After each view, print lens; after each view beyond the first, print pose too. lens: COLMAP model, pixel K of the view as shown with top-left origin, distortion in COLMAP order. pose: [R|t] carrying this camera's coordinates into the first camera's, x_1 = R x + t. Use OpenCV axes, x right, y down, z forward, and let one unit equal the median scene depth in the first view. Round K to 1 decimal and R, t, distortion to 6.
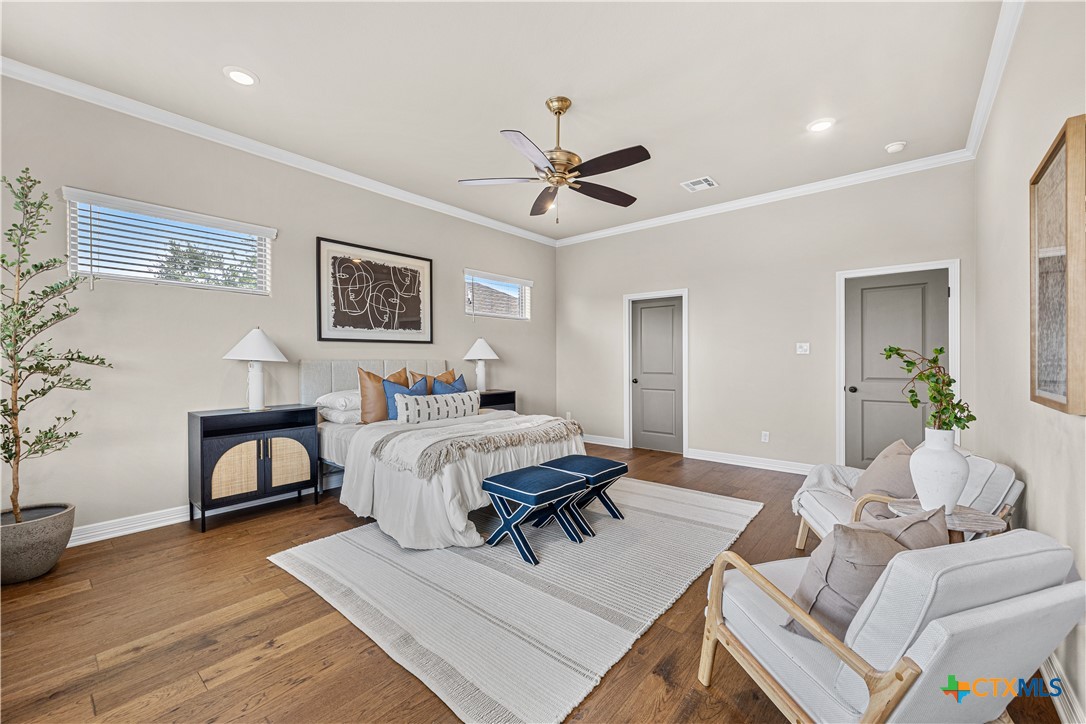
lens RADIAL K [[432.8, 0, 528.2], [0, 432.8, 369.6], [0, 0, 1]] dist [-0.003456, 0.000060]
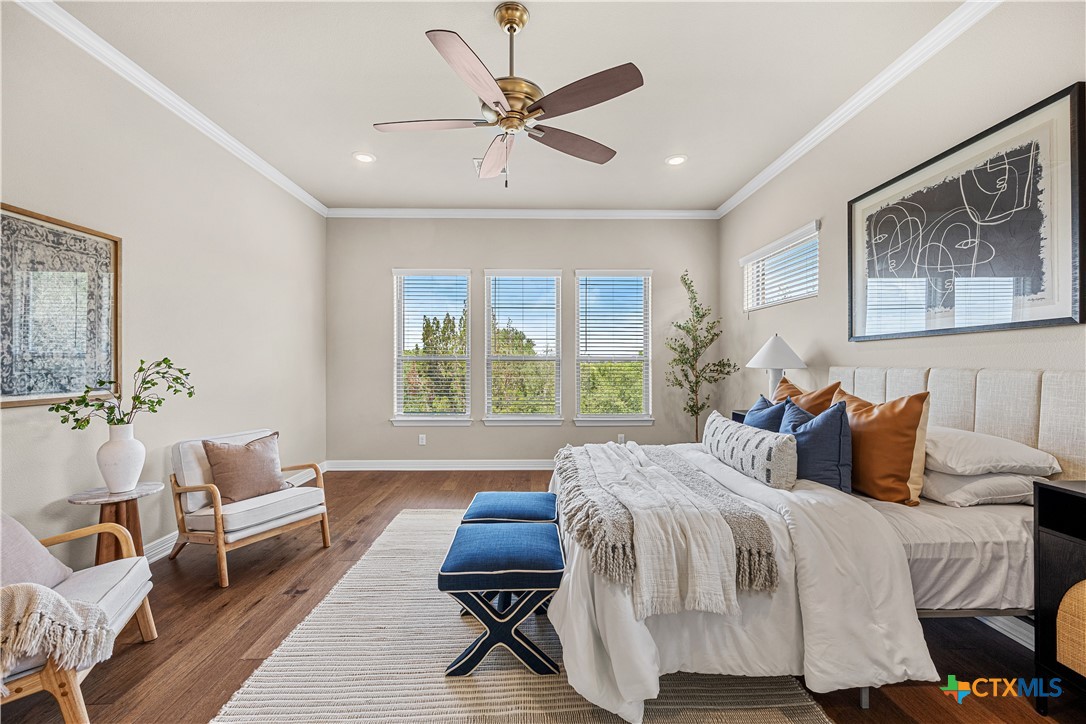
lens RADIAL K [[432.8, 0, 539.9], [0, 432.8, 363.1], [0, 0, 1]] dist [-0.003456, 0.000060]
pose [[-0.731931, -0.005764, -0.681354, 0.350171], [-0.025822, 0.999481, 0.019283, -0.026818], [0.680889, 0.031708, -0.731700, 1.032343]]
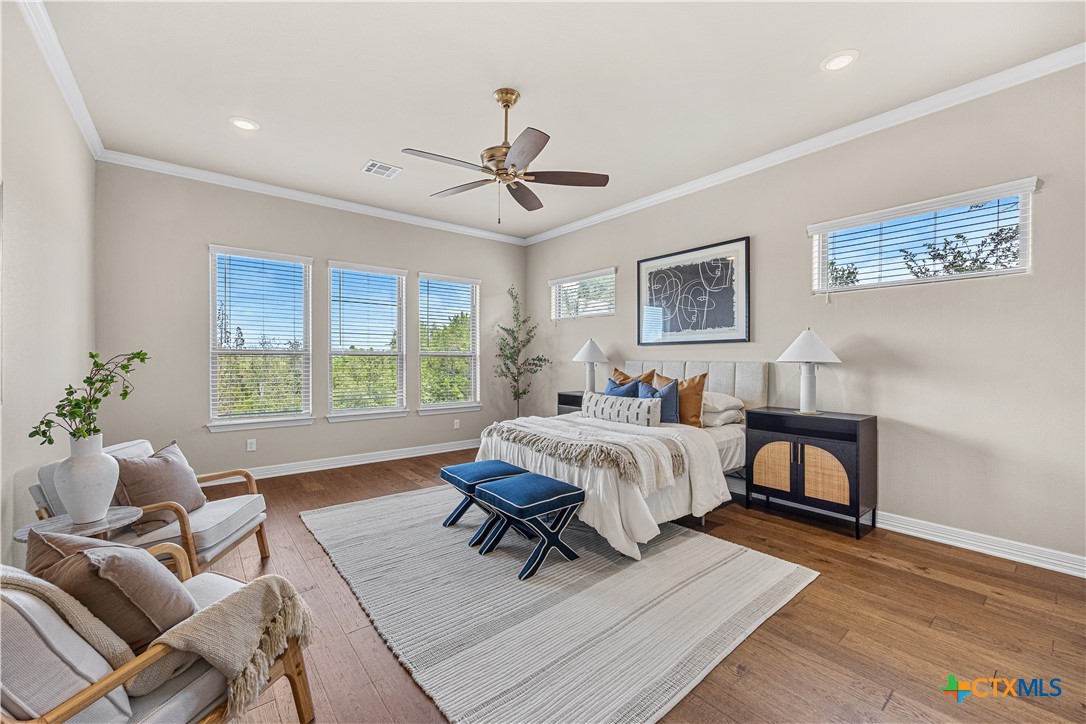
lens RADIAL K [[432.8, 0, 540.7], [0, 432.8, 357.0], [0, 0, 1]] dist [-0.003456, 0.000060]
pose [[-0.165506, -0.009233, -0.986166, 0.665415], [-0.035321, 0.999370, -0.003428, -0.018113], [0.985576, 0.034265, -0.165728, 0.816417]]
